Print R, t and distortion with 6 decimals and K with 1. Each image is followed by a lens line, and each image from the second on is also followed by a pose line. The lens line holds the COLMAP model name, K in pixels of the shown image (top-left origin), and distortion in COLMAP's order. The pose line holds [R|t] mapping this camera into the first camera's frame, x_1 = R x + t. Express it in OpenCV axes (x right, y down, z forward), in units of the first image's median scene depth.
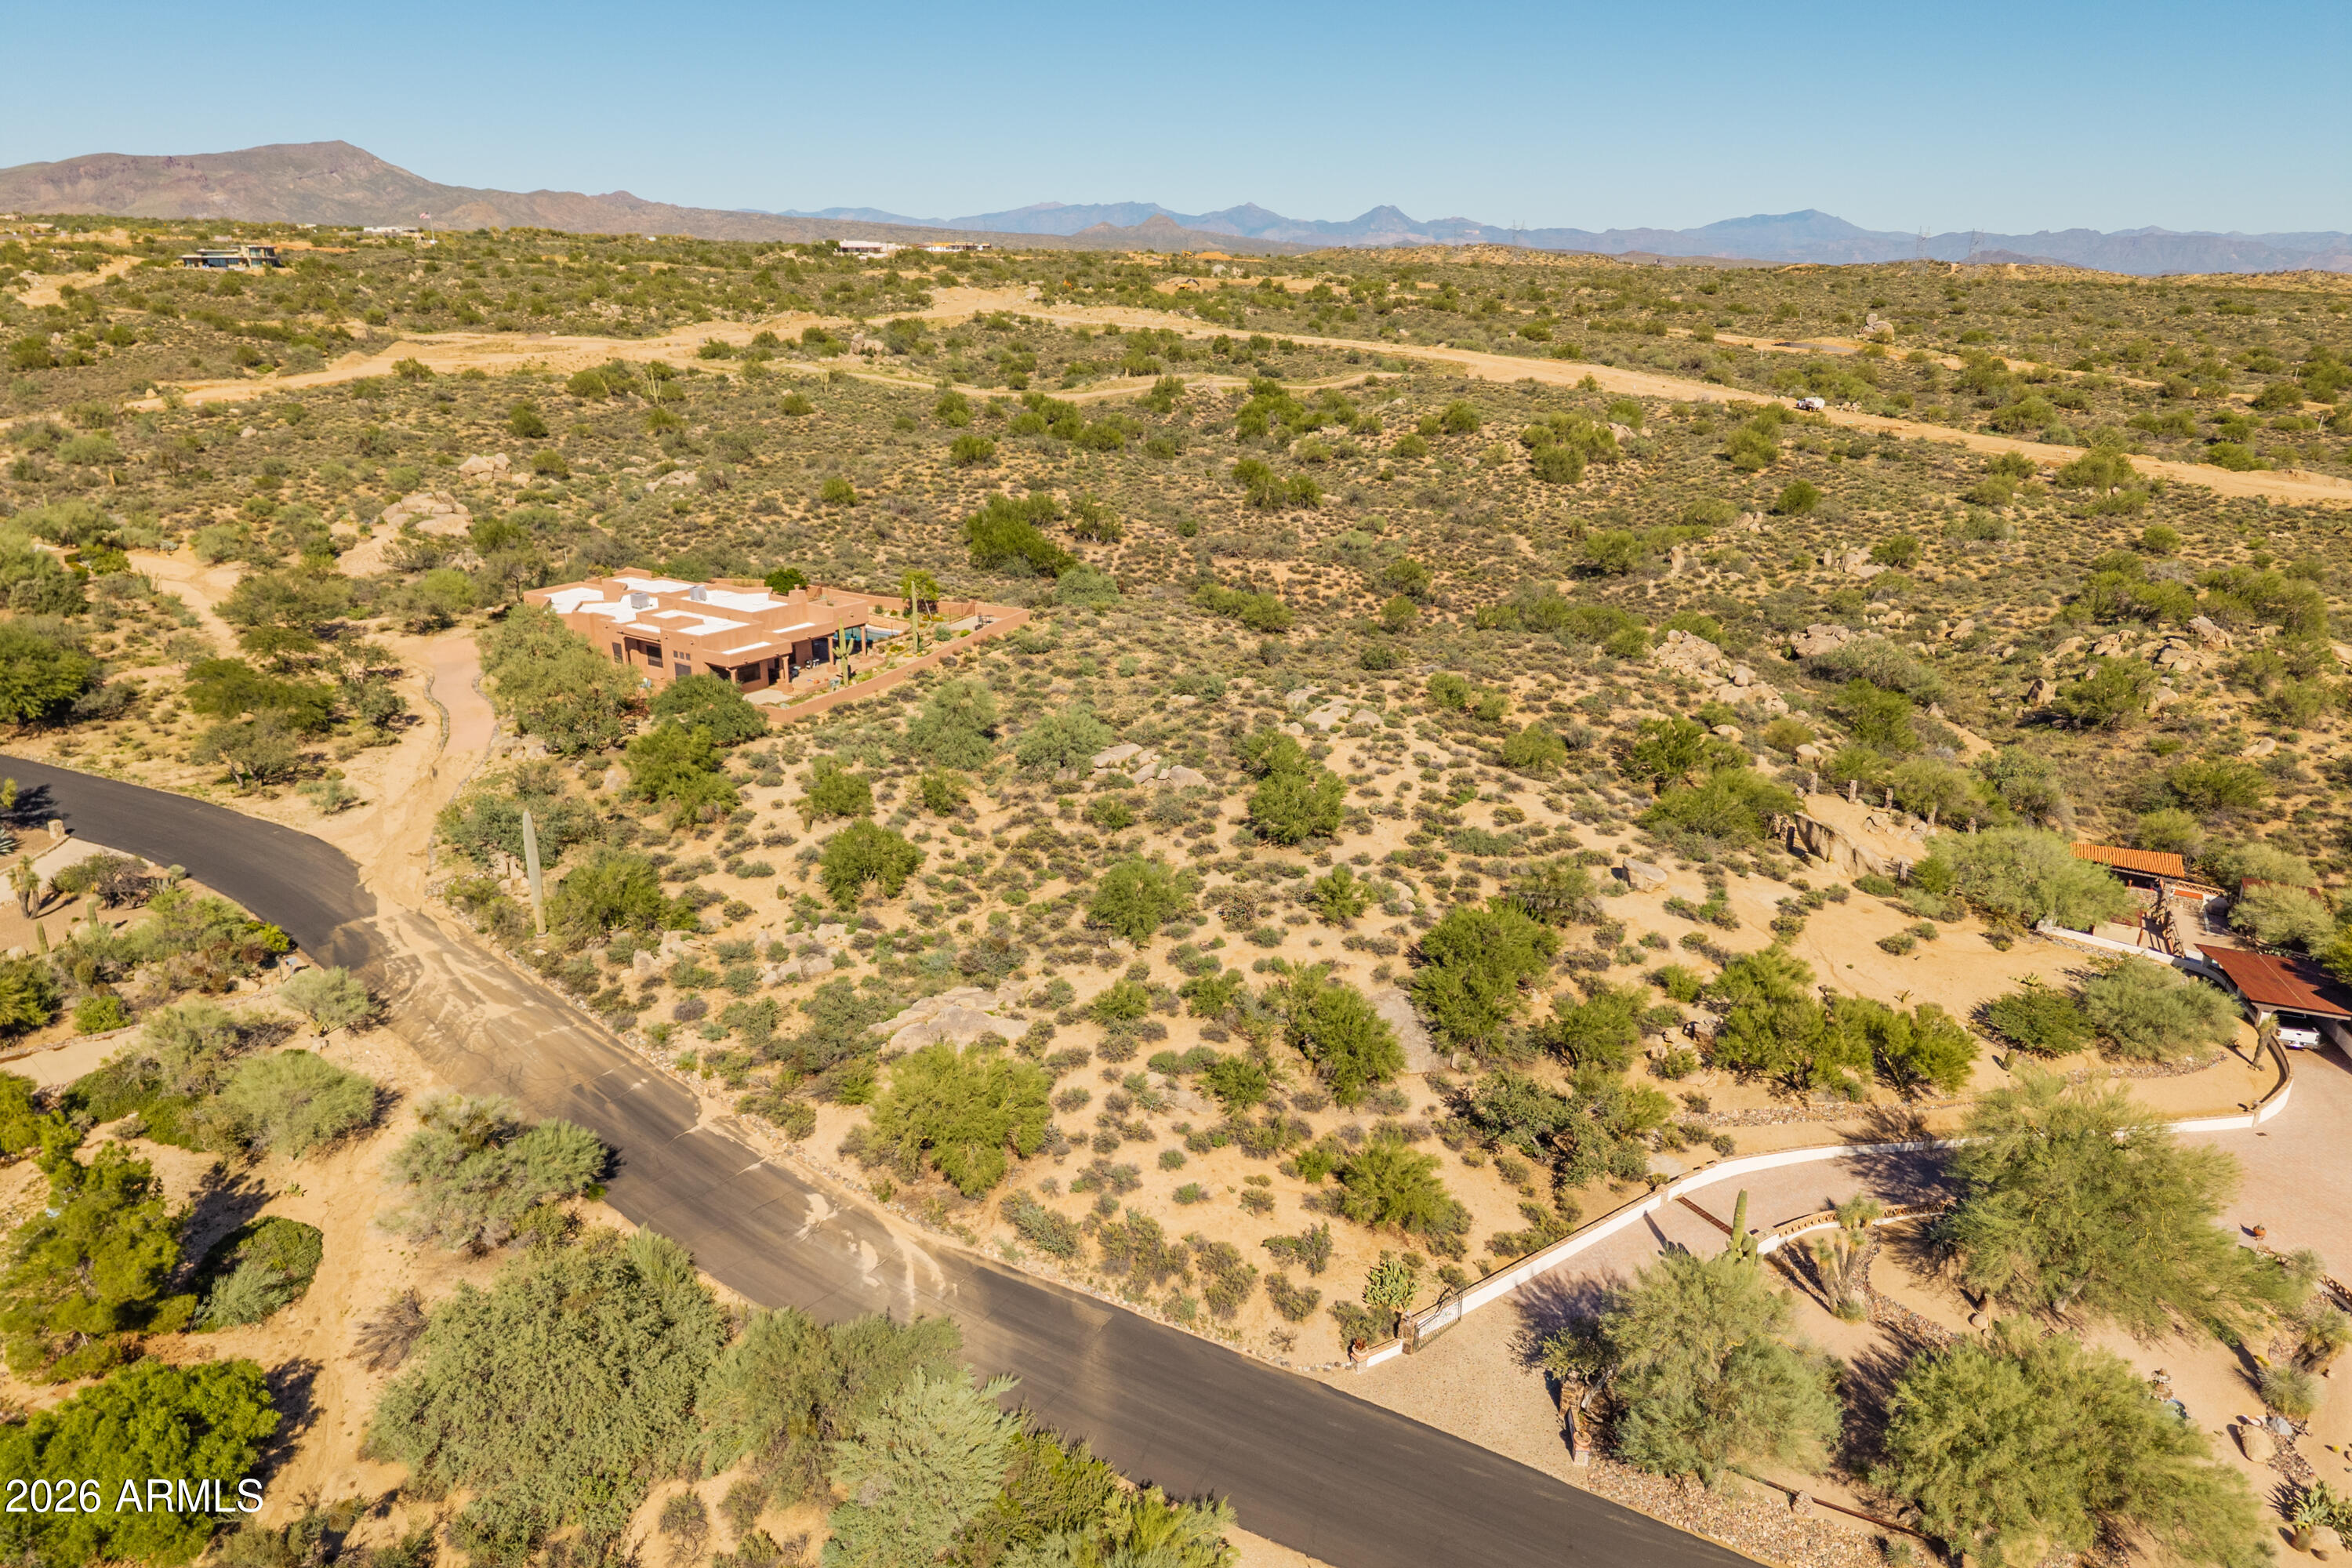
lens RADIAL K [[1577.5, 0, 1176.1], [0, 1577.5, 746.7], [0, 0, 1]] dist [0.015756, -0.013286]
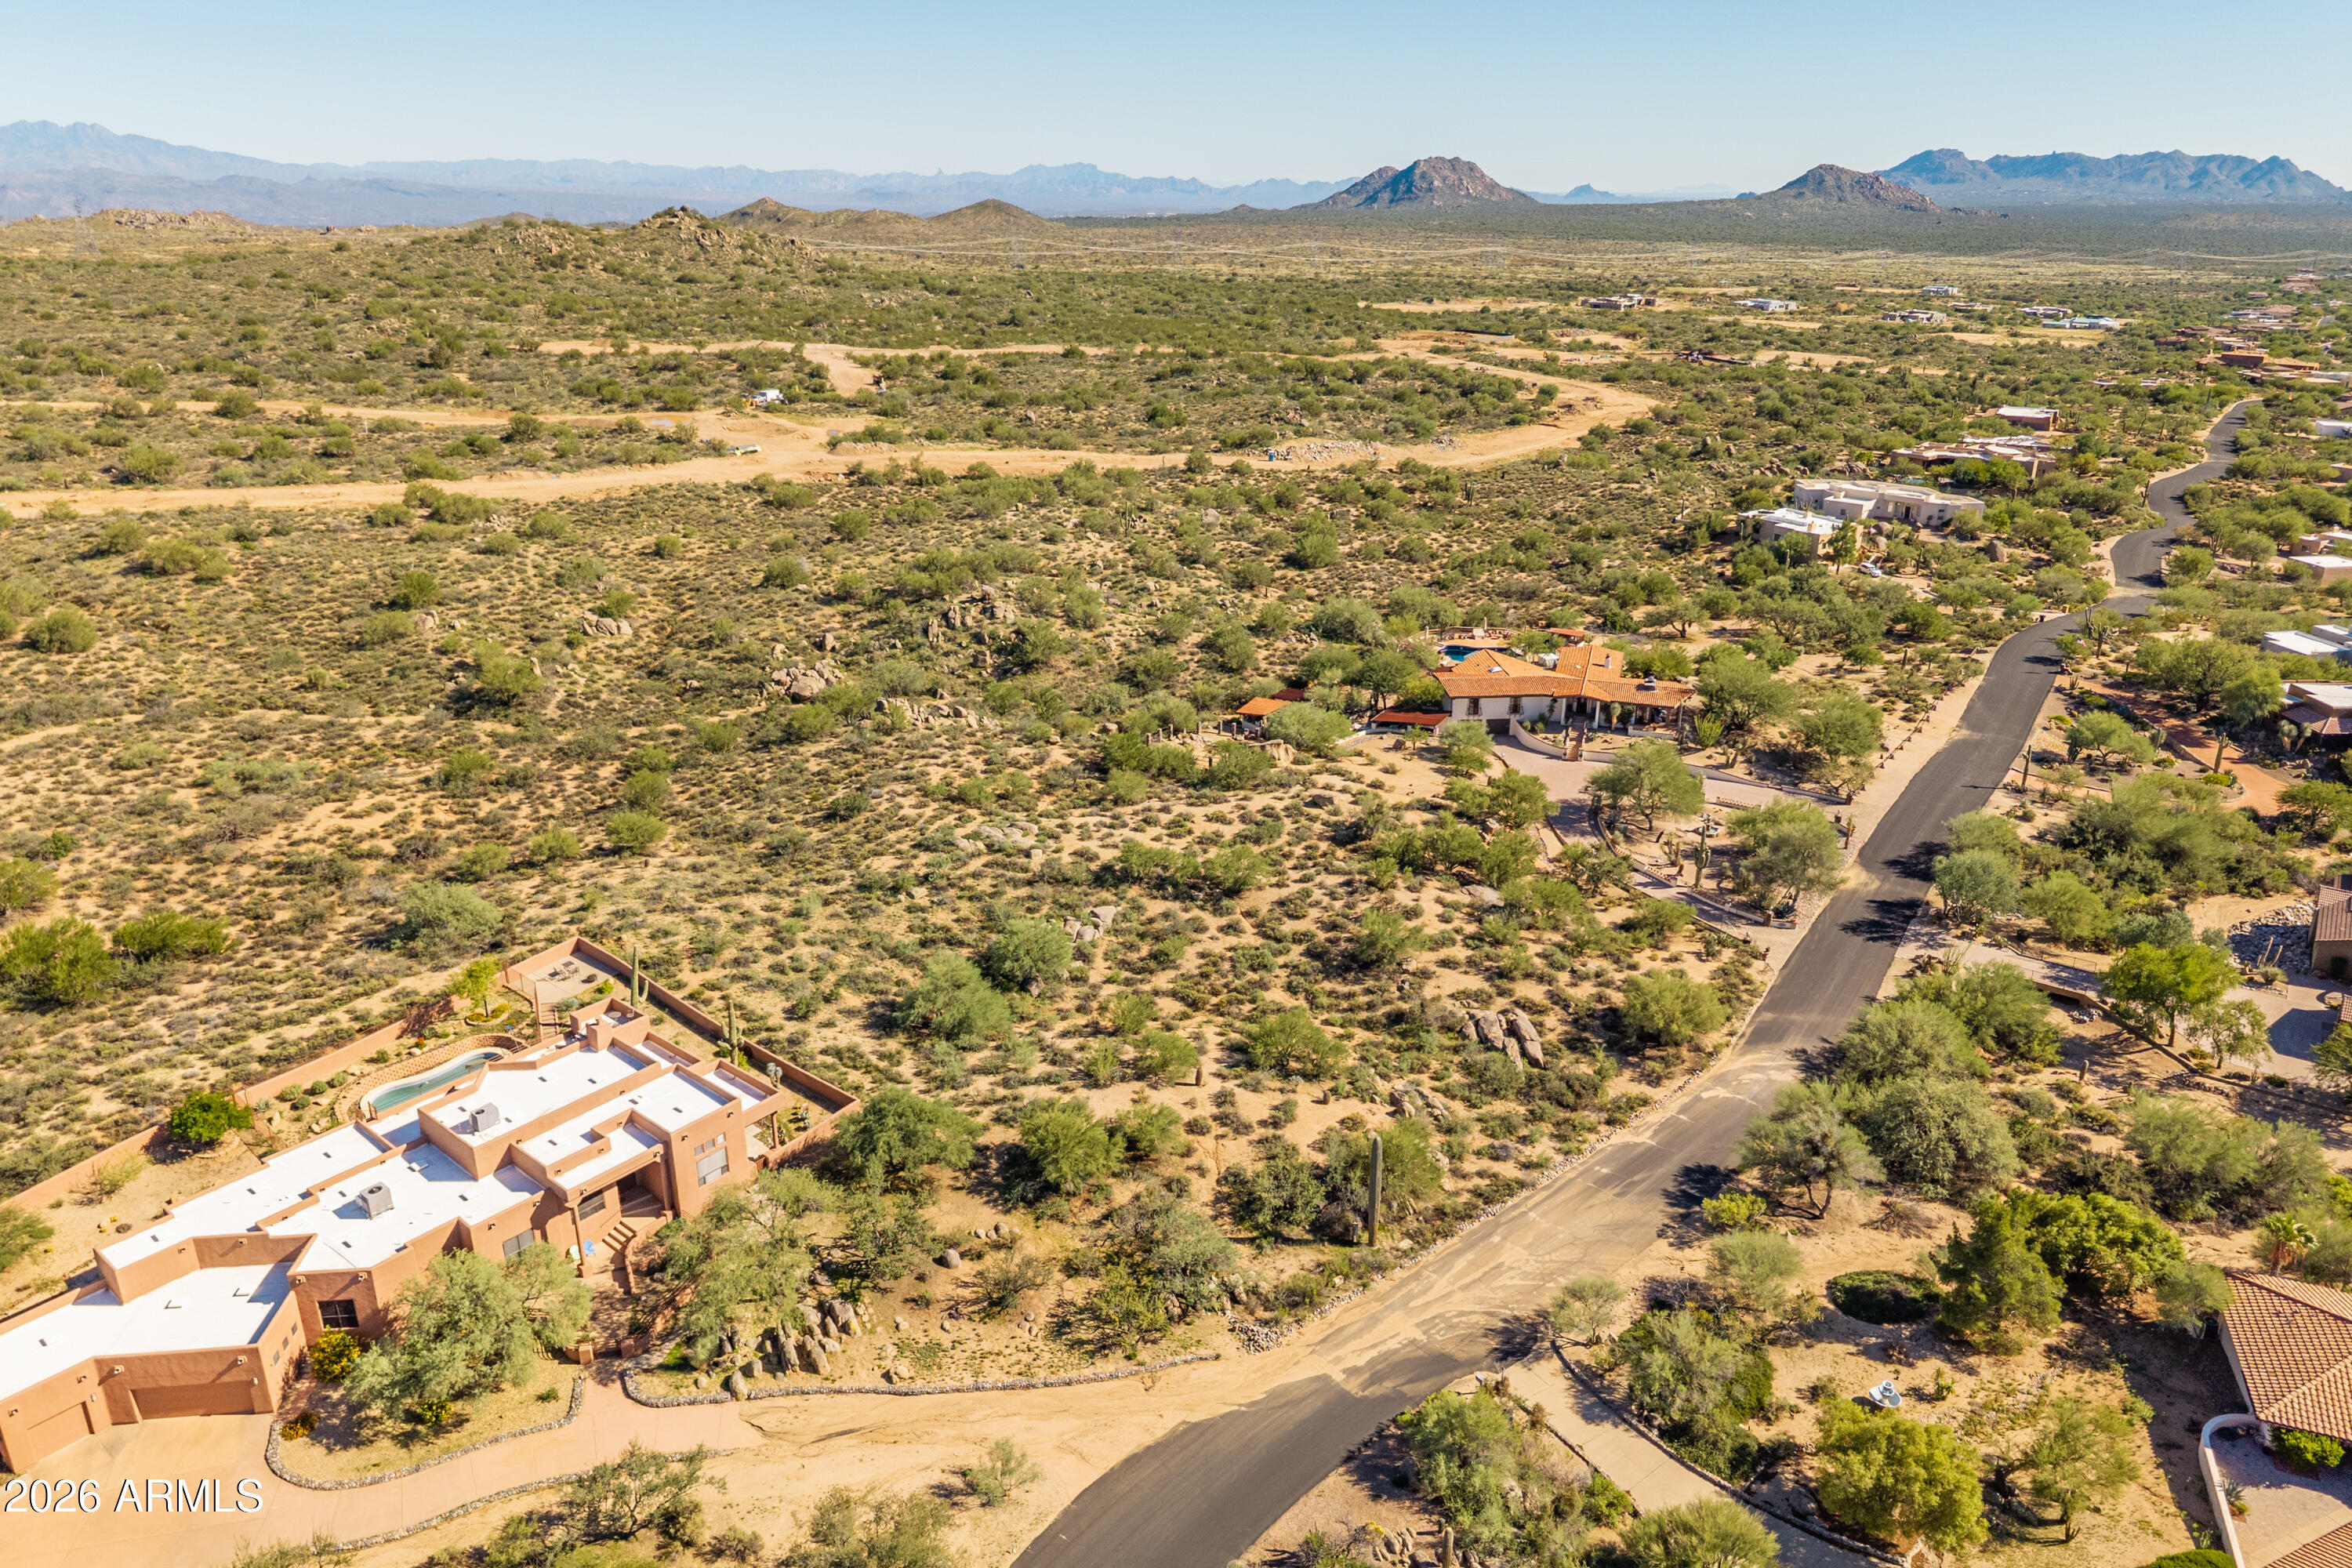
lens RADIAL K [[1590.6, 0, 1184.2], [0, 1590.6, 651.2], [0, 0, 1]] dist [0.072715, -0.172370]
pose [[0.082356, -0.289350, 0.953674, -1.208631], [0.293520, 0.921523, 0.254248, -0.505623], [-0.952399, 0.258984, 0.160823, 0.788412]]
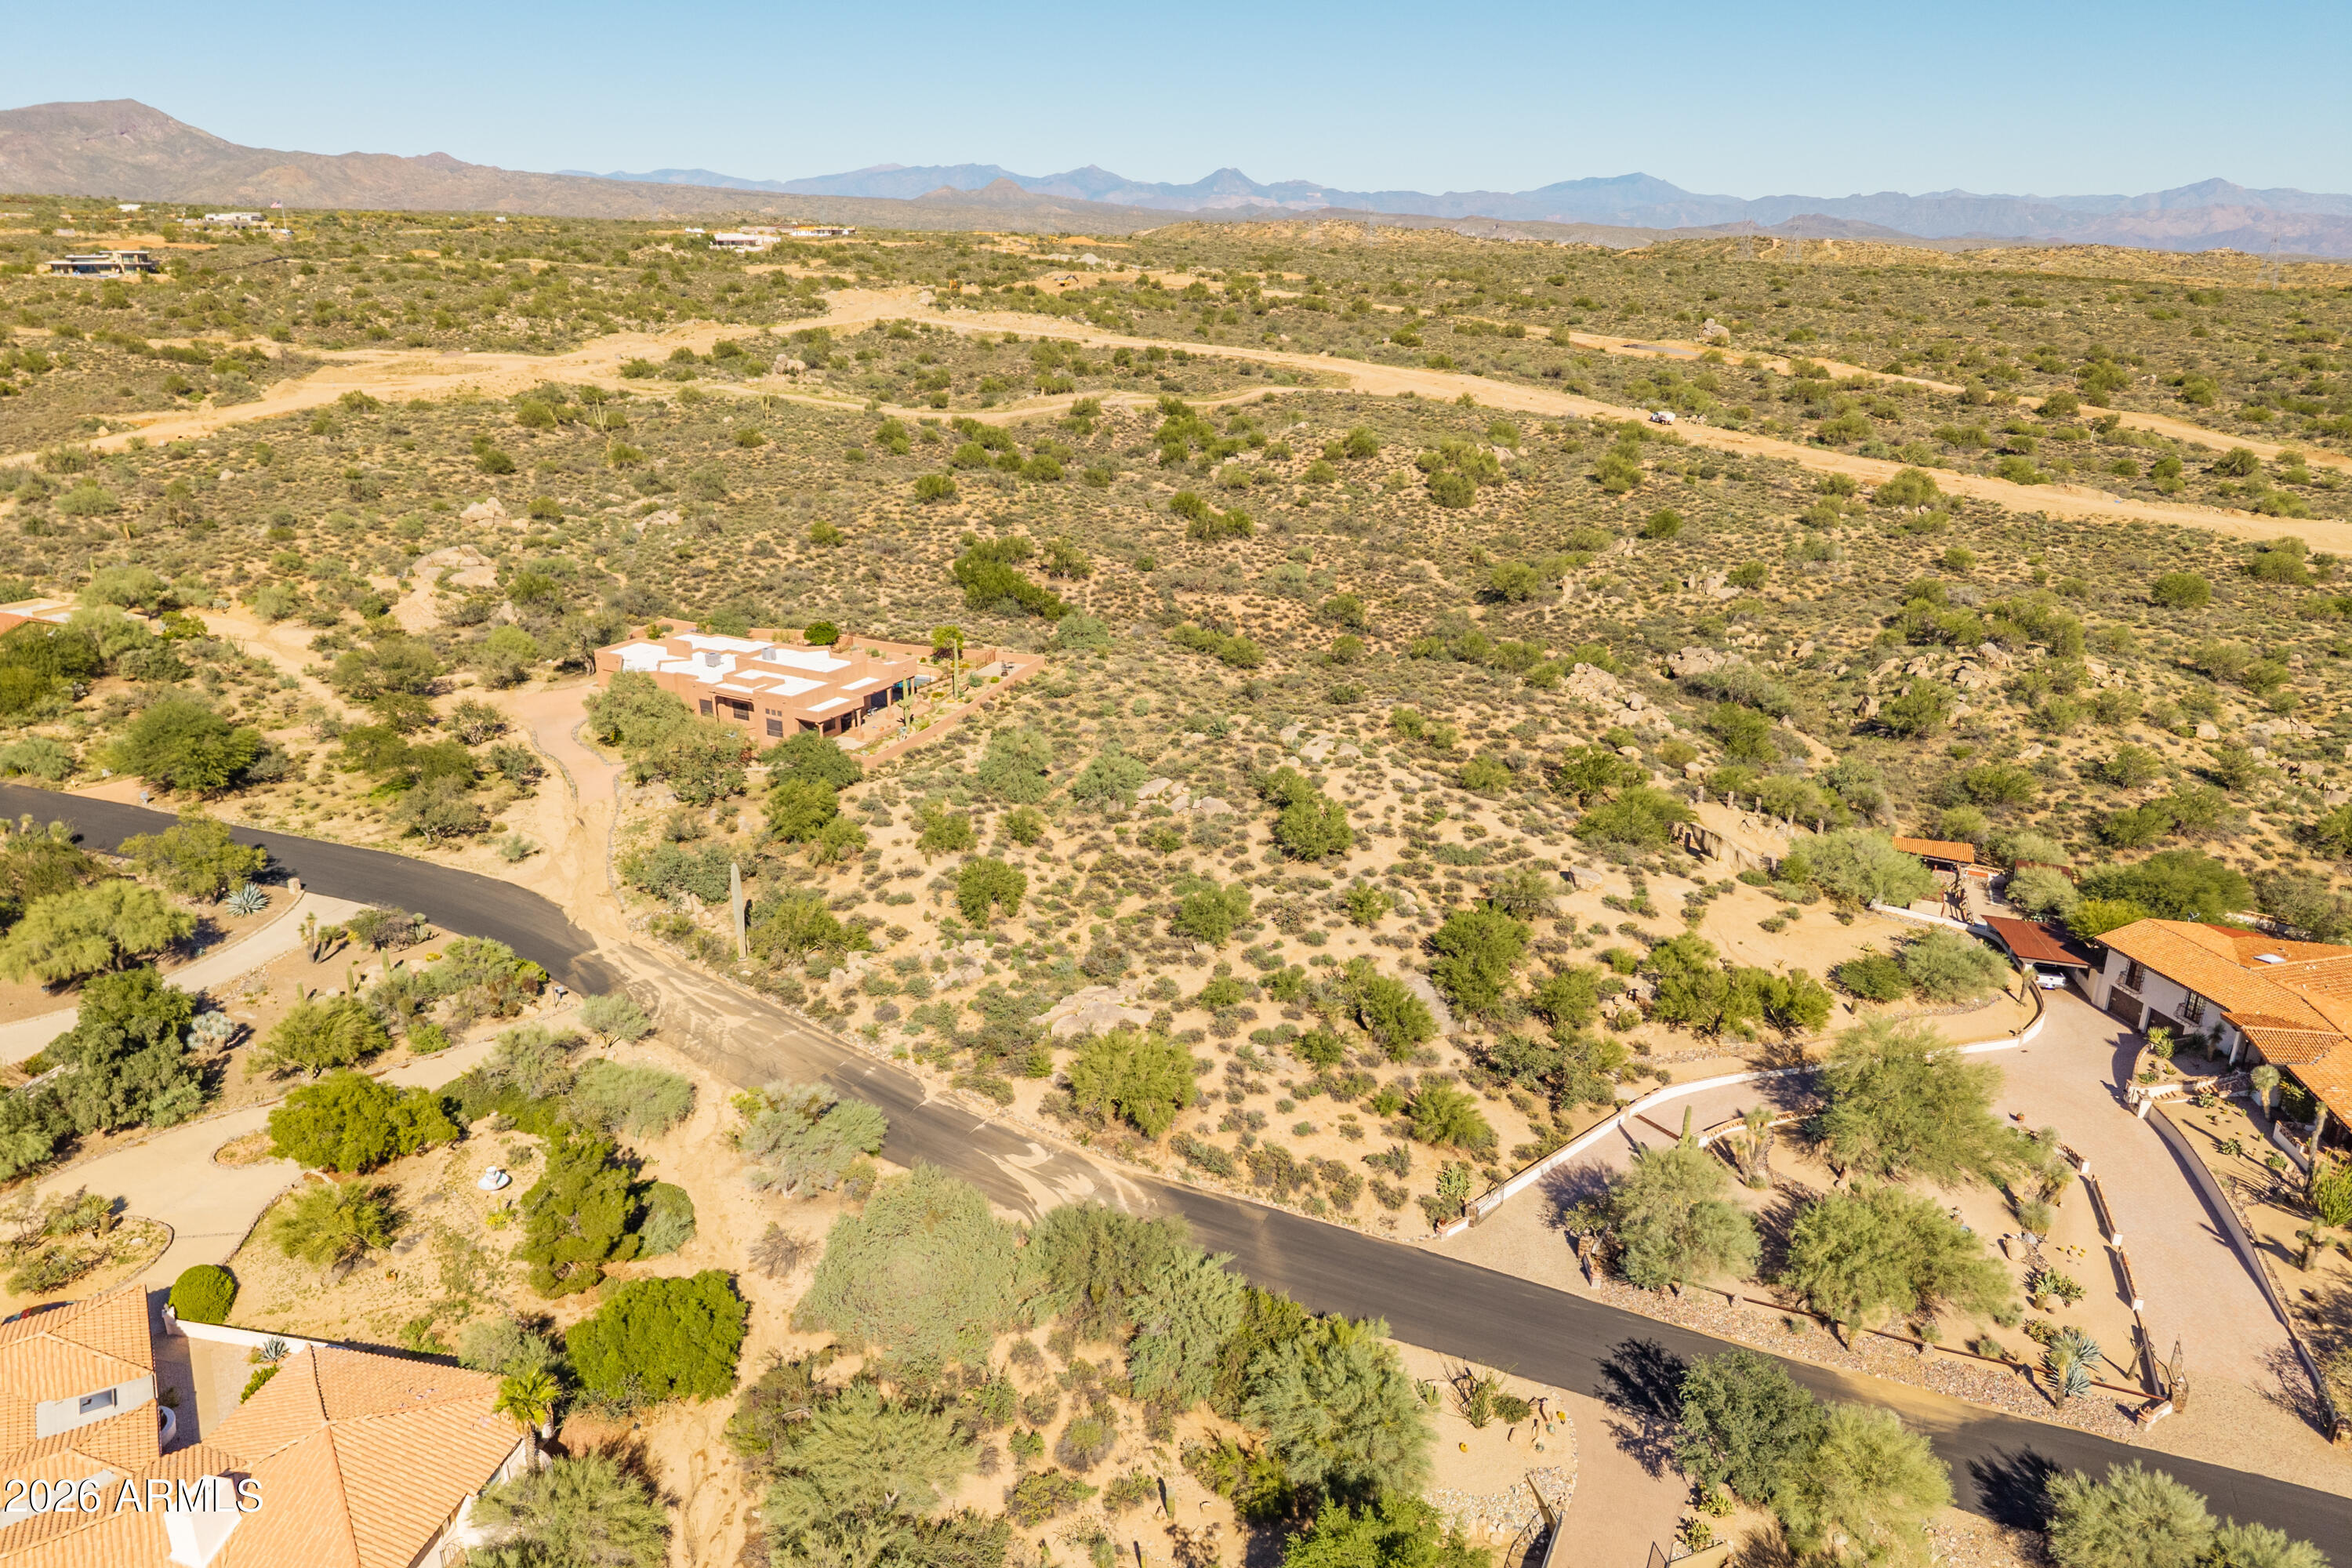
lens RADIAL K [[1575.8, 0, 1178.7], [0, 1575.8, 724.2], [0, 0, 1]] dist [0.036002, -0.046258]
pose [[0.995489, -0.029253, 0.090260, -0.150481], [0.028550, 0.999551, 0.009076, -0.065448], [-0.090485, -0.006458, 0.995877, -0.272613]]
